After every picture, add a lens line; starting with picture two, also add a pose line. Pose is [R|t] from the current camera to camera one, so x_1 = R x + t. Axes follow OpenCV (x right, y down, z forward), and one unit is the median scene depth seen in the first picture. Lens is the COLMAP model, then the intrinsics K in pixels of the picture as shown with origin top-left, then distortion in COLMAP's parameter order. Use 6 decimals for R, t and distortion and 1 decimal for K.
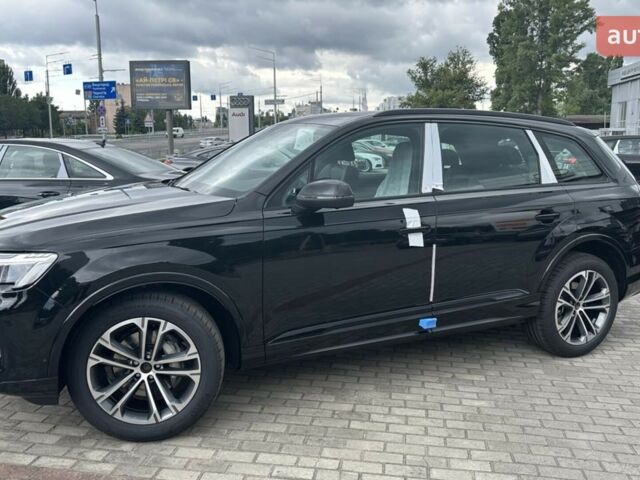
lens RADIAL K [[589.7, 0, 320.0], [0, 589.7, 240.0], [0, 0, 1]] dist [0.162544, -0.310834]
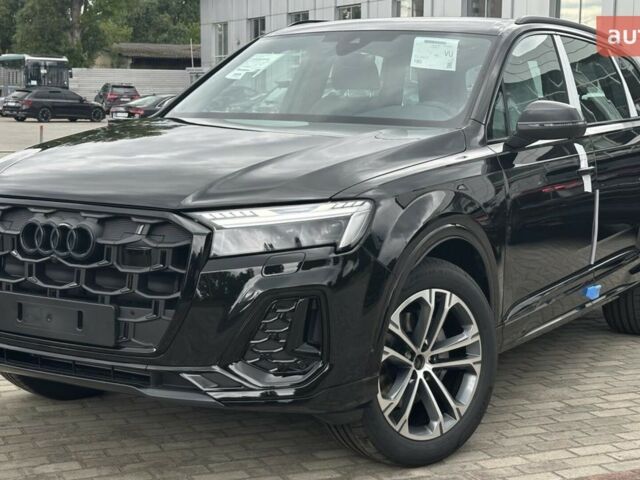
lens RADIAL K [[1180.2, 0, 320.0], [0, 1180.2, 240.0], [0, 0, 1]] dist [0.155217, -0.129150]
pose [[0.834738, -0.062354, 0.547105, -1.064503], [0.082987, 0.996465, -0.013049, 0.069685], [-0.544357, 0.056295, 0.836962, -0.121482]]
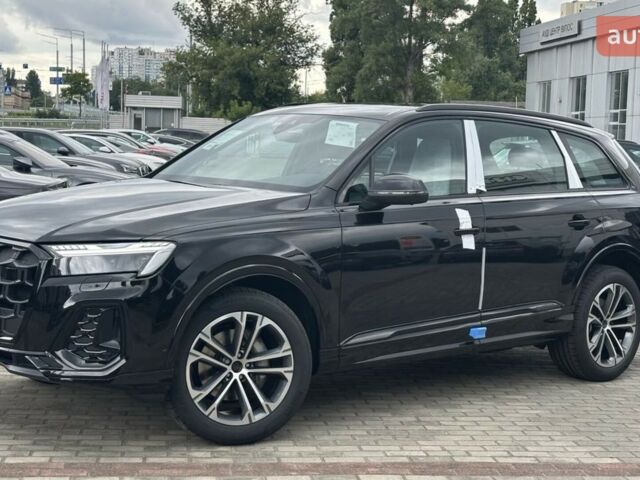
lens RADIAL K [[1180.2, 0, 320.0], [0, 1180.2, 240.0], [0, 0, 1]] dist [0.155217, -0.129150]
pose [[0.959812, 0.002339, 0.280635, -0.638233], [0.019143, 0.997091, -0.073782, 0.140873], [-0.279991, 0.076190, 0.956974, -0.793449]]
